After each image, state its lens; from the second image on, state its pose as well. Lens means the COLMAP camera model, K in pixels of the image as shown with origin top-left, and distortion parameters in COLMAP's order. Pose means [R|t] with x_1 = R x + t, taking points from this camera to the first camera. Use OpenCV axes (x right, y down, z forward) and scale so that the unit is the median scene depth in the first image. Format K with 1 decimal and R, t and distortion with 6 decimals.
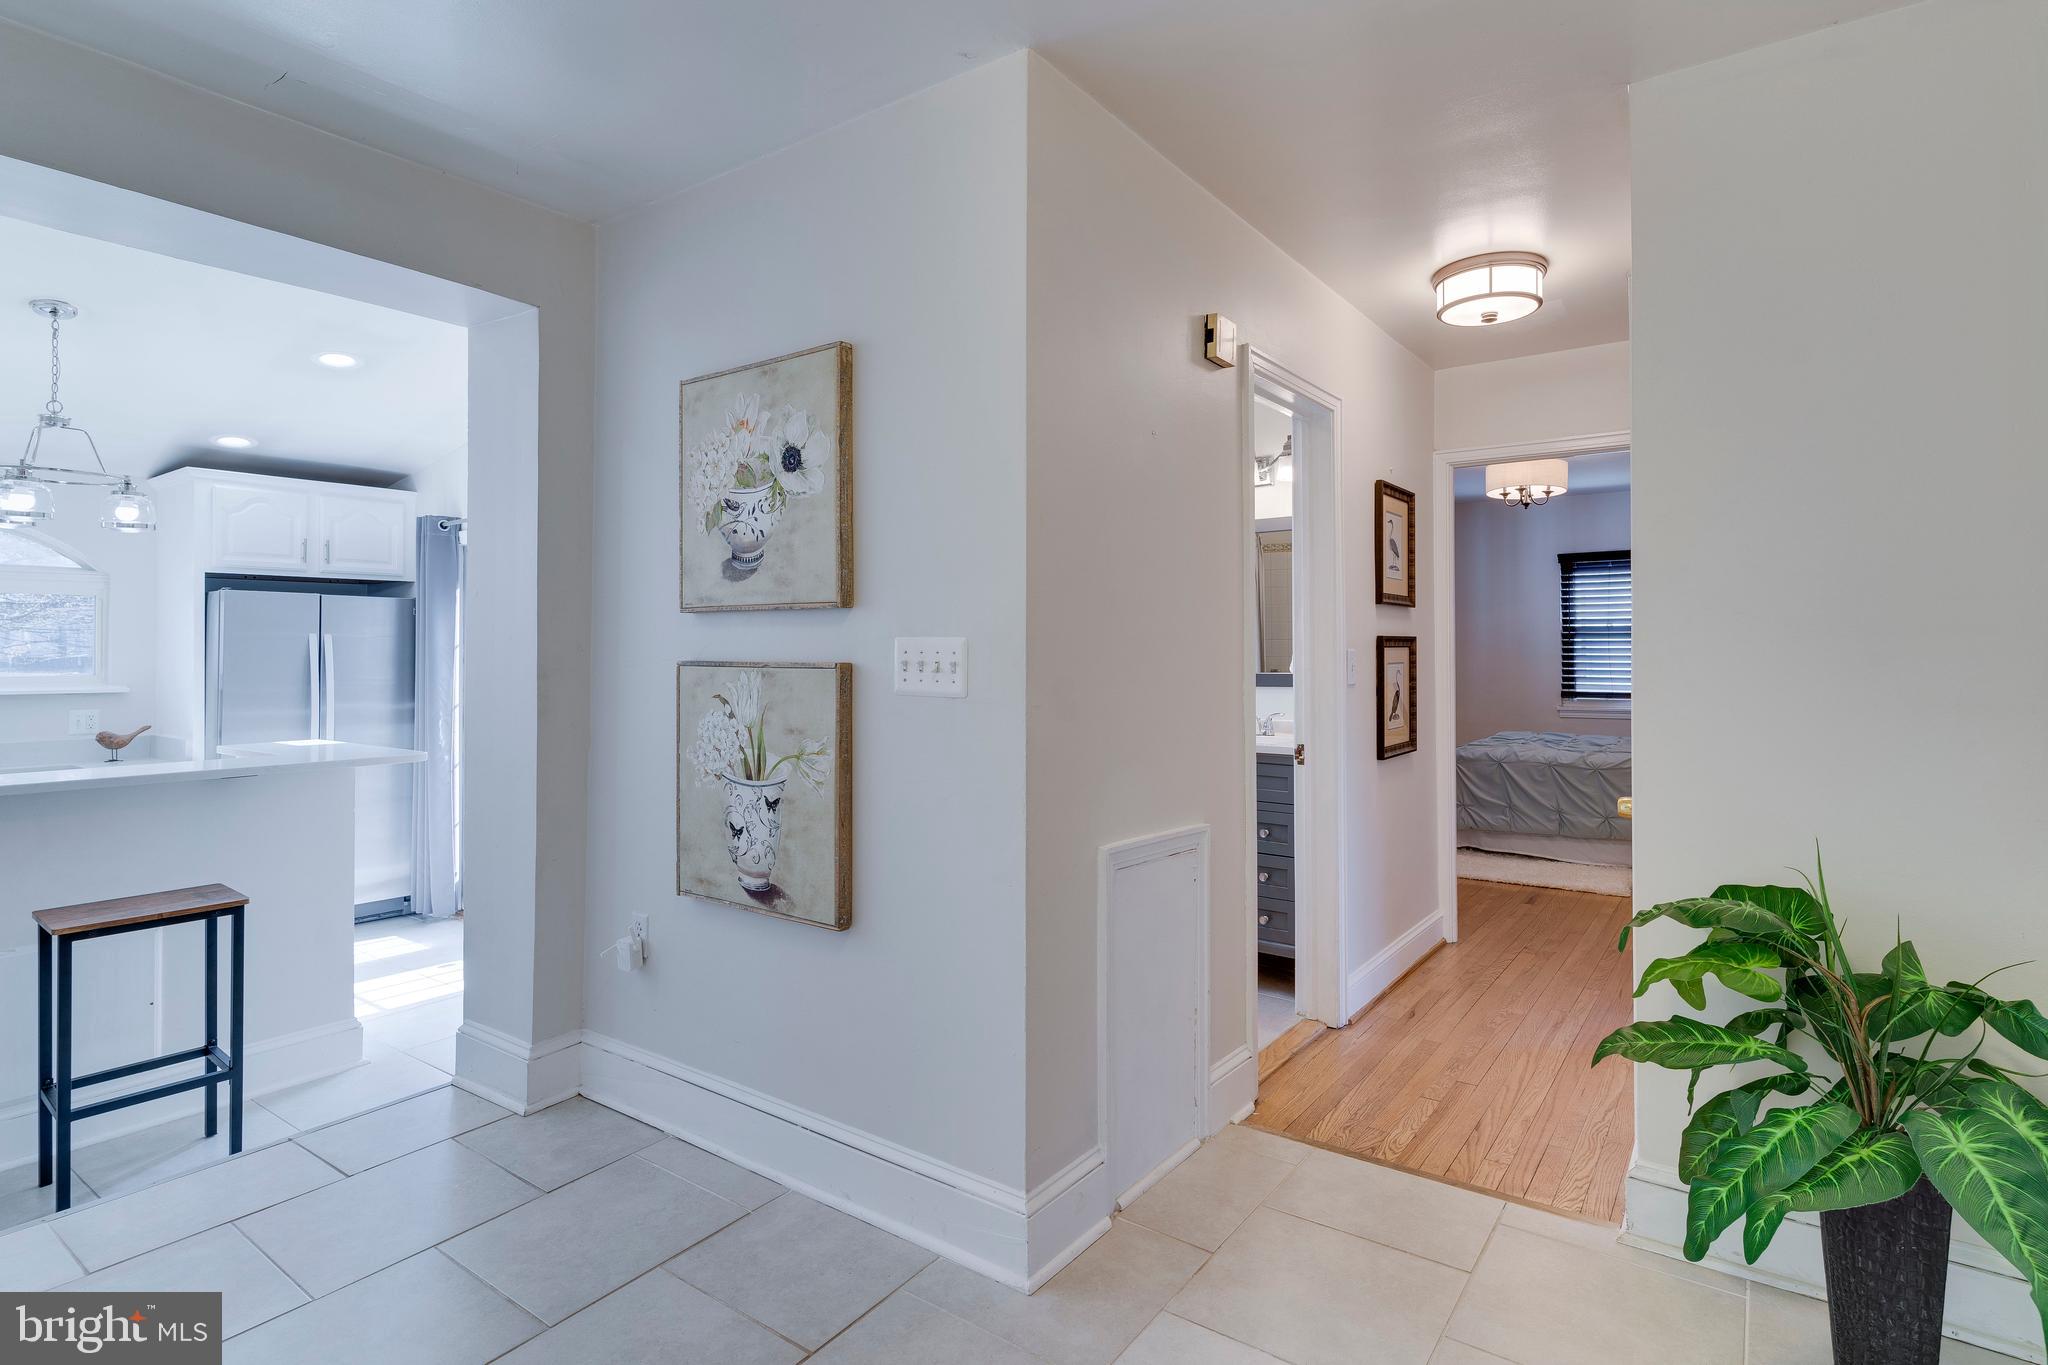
lens RADIAL K [[1013.2, 0, 1067.3], [0, 1013.2, 639.4], [0, 0, 1]] dist [-0.000088, -0.001899]
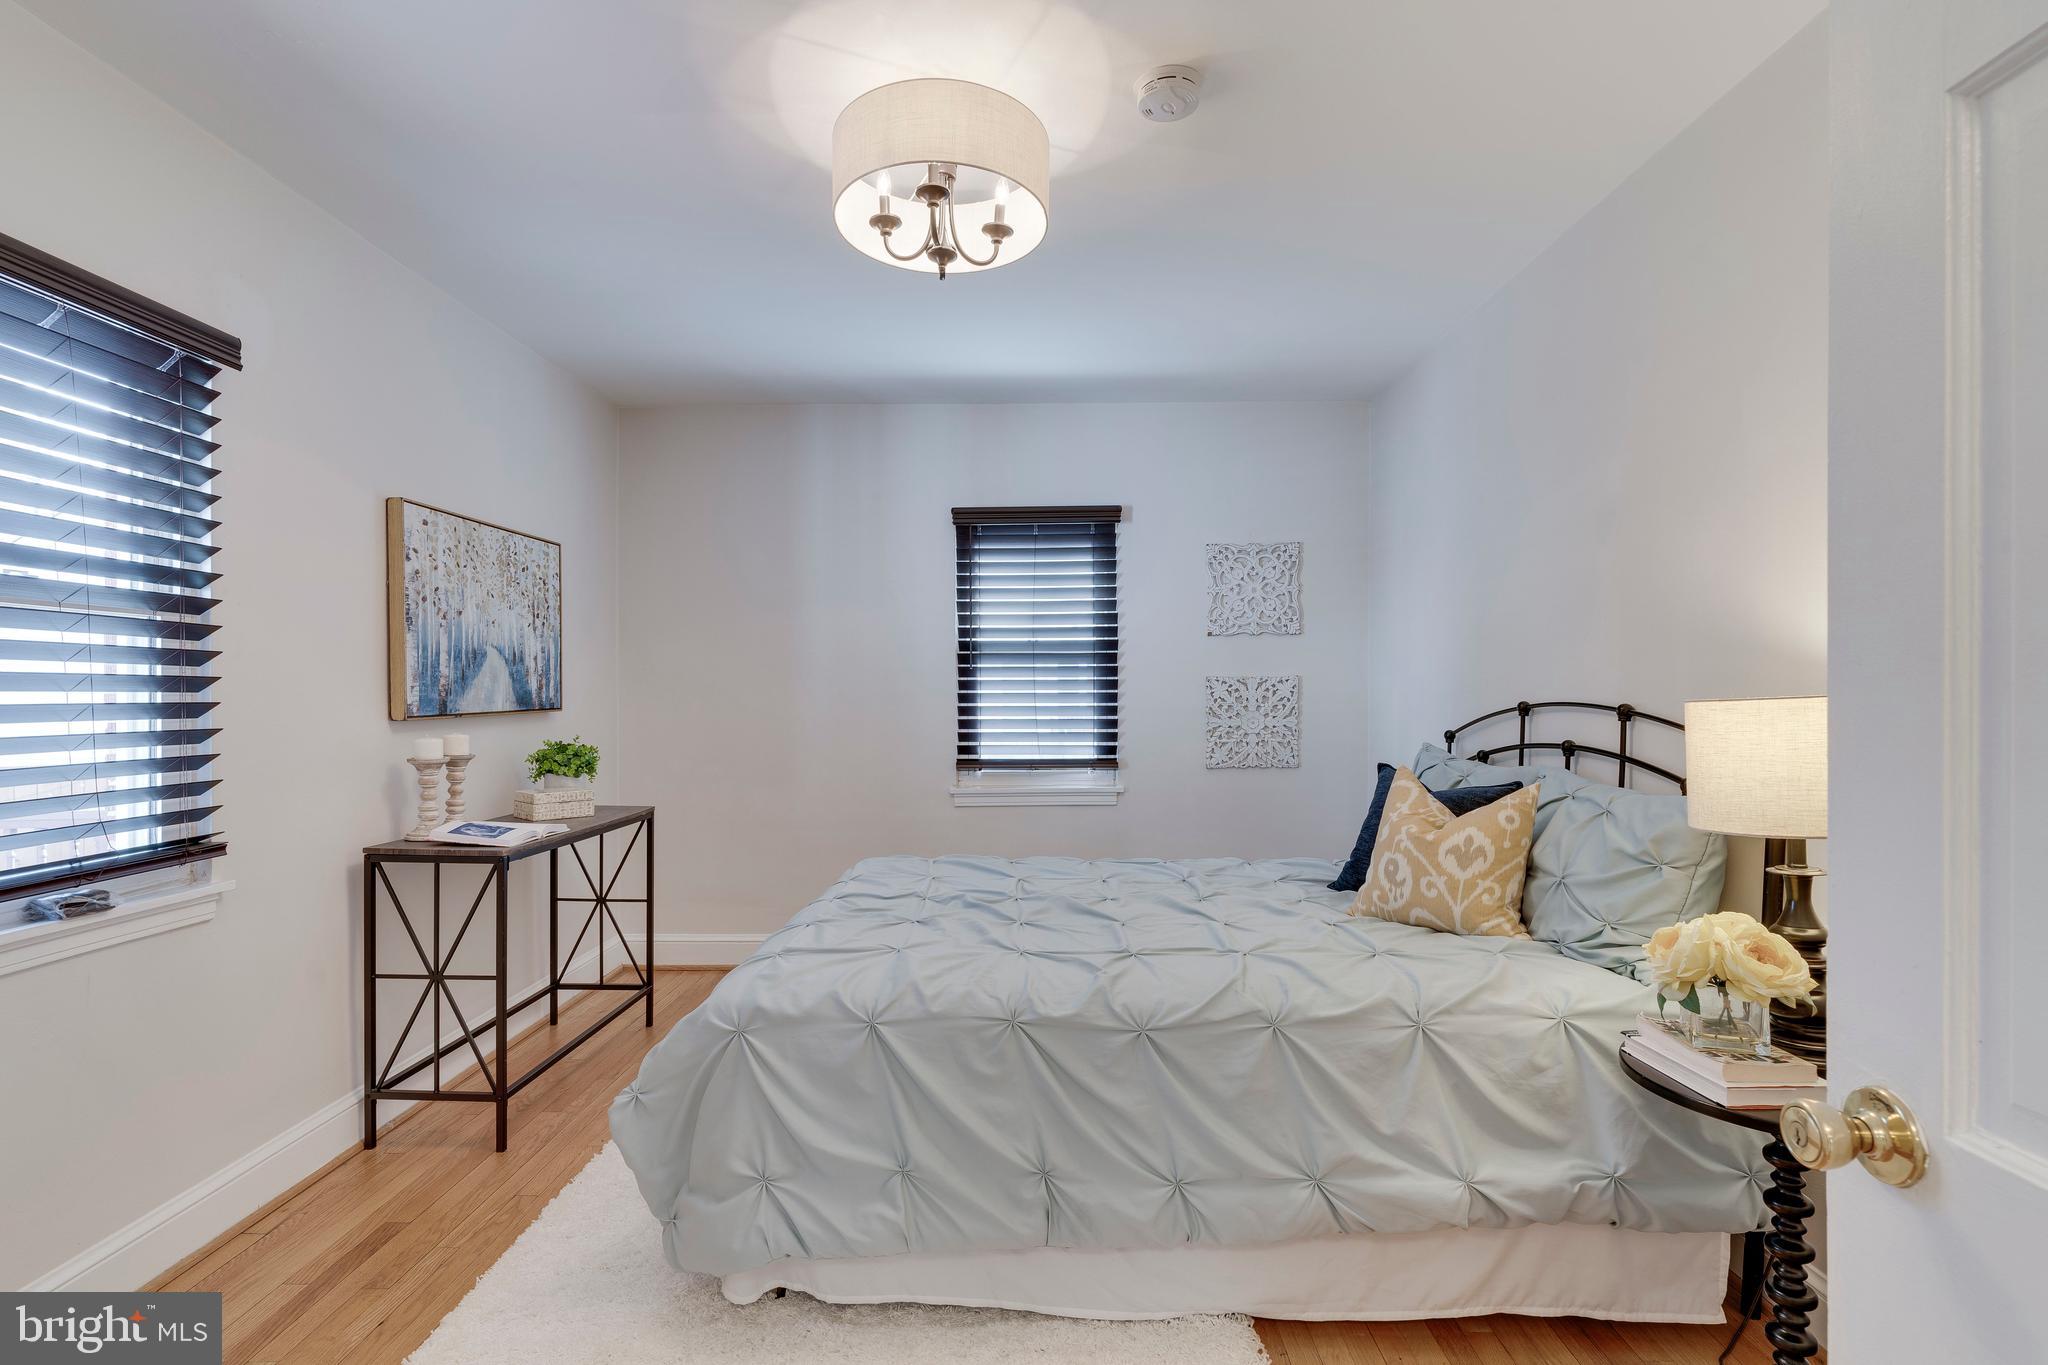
lens RADIAL K [[1010.4, 0, 1024.0], [0, 1010.4, 682.5], [0, 0, 1]] dist [0.000011, -0.001148]
pose [[0.830822, 0.002275, 0.556533, 0.297805], [-0.003899, 0.999991, 0.001732, 0.012022], [-0.556524, -0.003608, 0.830824, 0.731822]]
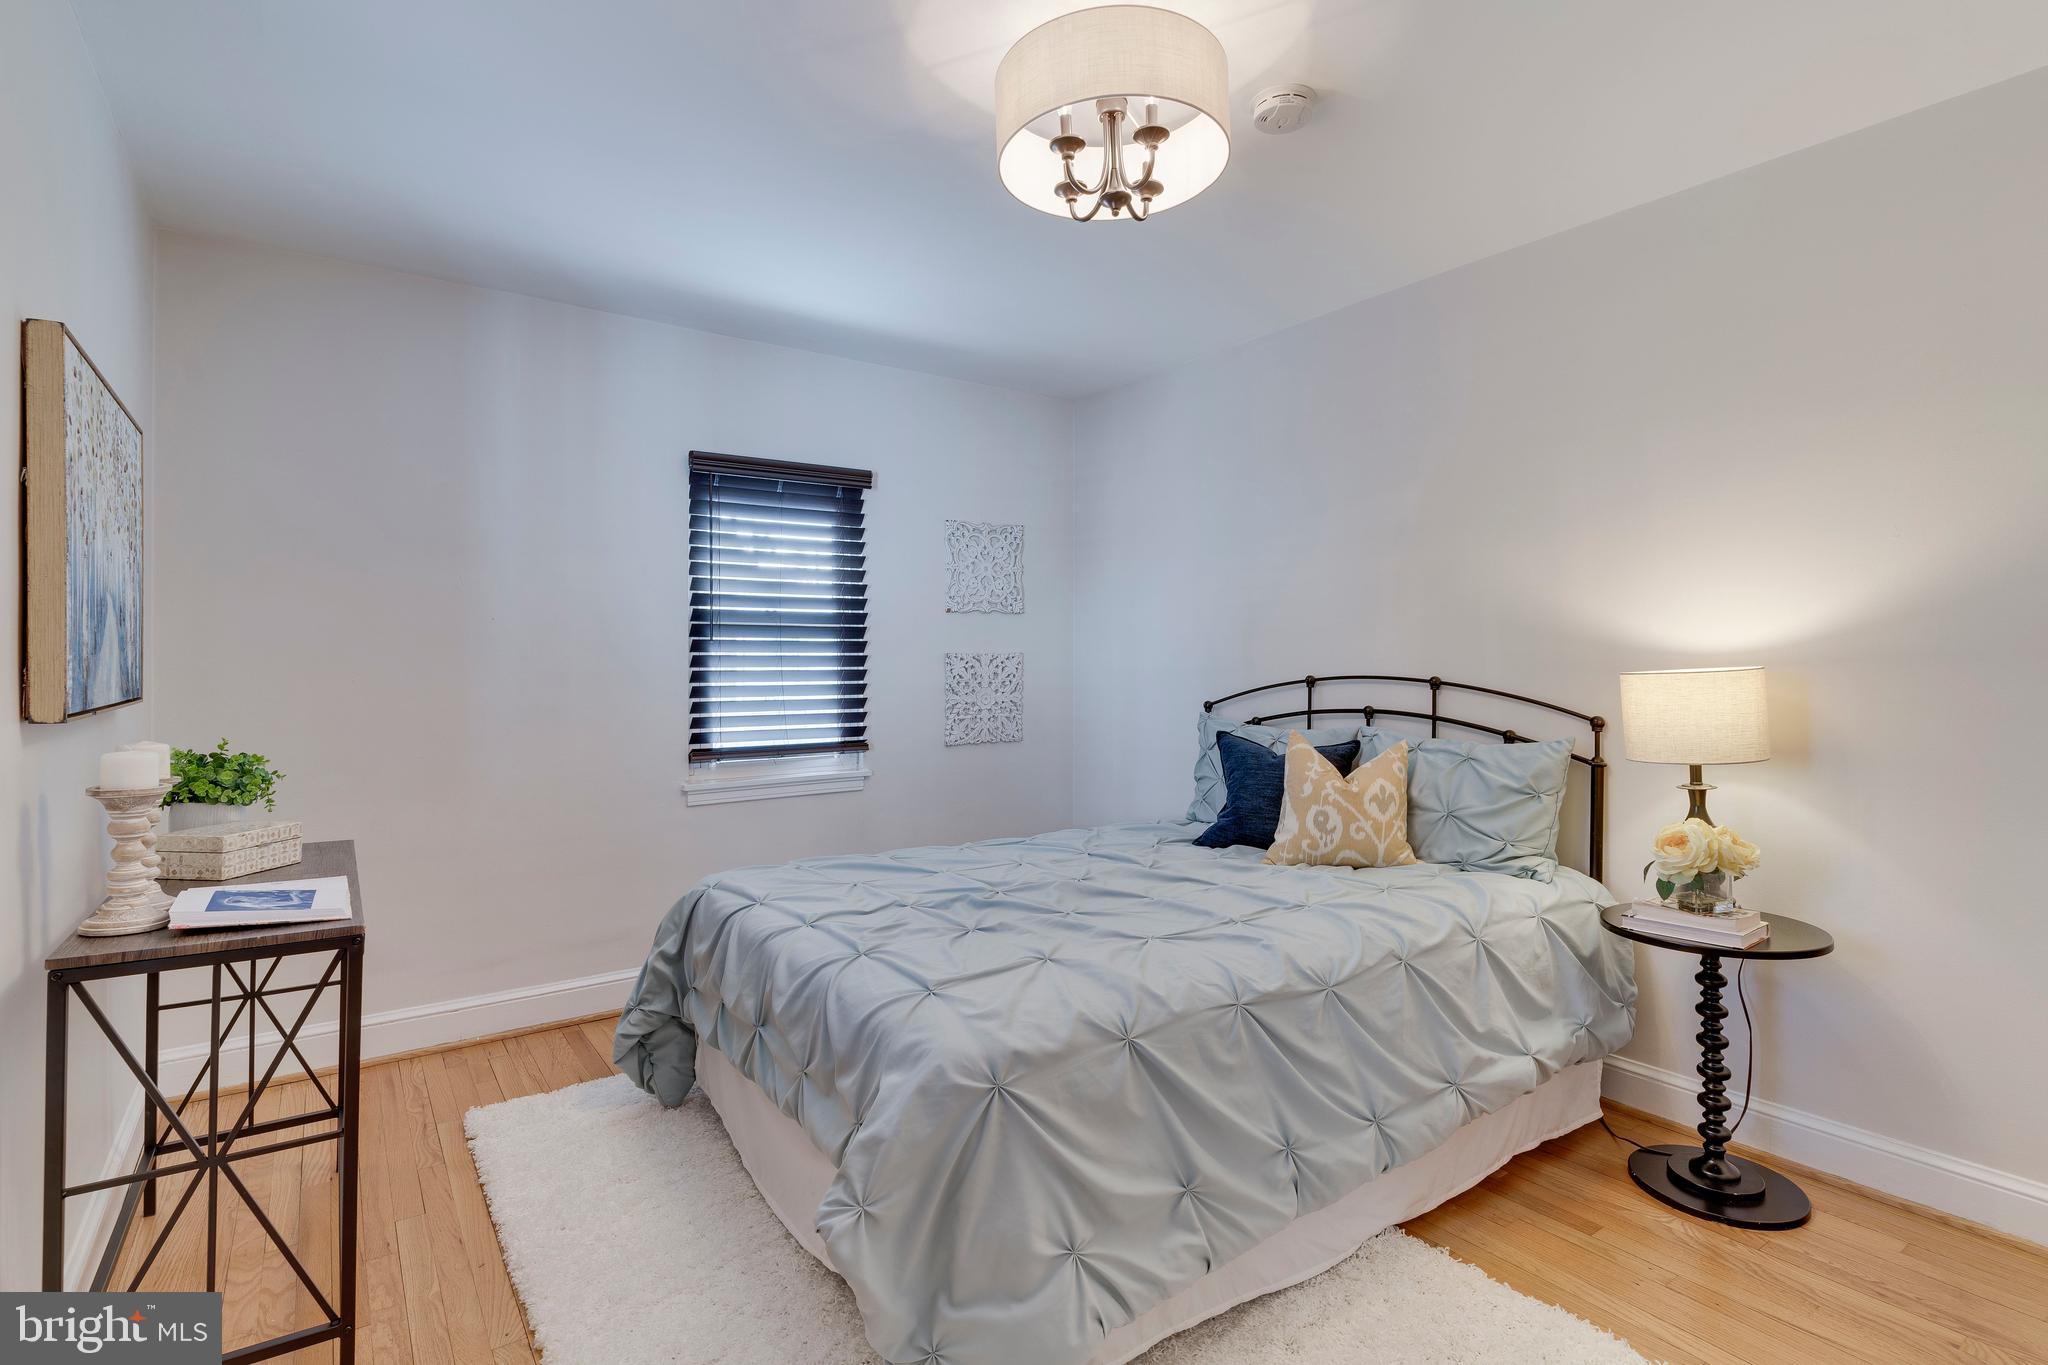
lens RADIAL K [[1013.2, 0, 1067.3], [0, 1013.2, 639.4], [0, 0, 1]] dist [-0.000088, -0.001899]
pose [[0.322319, 0.022567, 0.946362, 0.149674], [-0.006474, 0.999745, -0.021635, 0.013833], [-0.946609, 0.000847, 0.322383, 0.957746]]
